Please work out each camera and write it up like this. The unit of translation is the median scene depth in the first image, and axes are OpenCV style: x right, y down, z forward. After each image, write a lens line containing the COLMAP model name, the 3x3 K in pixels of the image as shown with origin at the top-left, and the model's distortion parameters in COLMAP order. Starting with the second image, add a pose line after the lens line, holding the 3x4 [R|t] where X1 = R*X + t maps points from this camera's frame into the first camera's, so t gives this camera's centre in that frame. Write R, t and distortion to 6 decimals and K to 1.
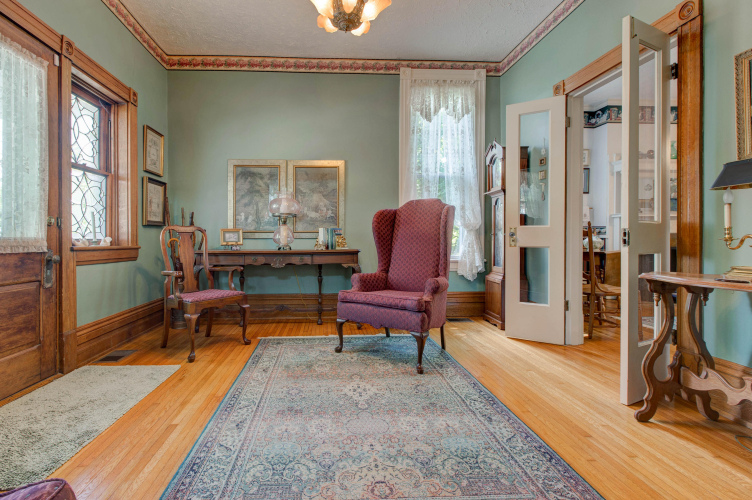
lens RADIAL K [[344.9, 0, 331.0], [0, 344.9, 236.1], [0, 0, 1]] dist [-0.001828, 0.000008]
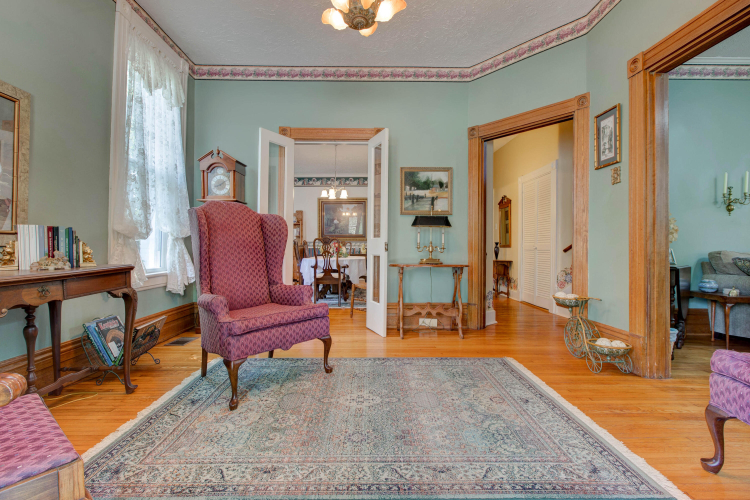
lens RADIAL K [[344.0, 0, 369.5], [0, 344.0, 248.6], [0, 0, 1]] dist [-0.001828, 0.000008]
pose [[0.015584, -0.001531, 0.999877, -0.681227], [-0.007935, 0.999967, 0.001654, 0.007180], [-0.999847, -0.007960, 0.015571, 0.721494]]
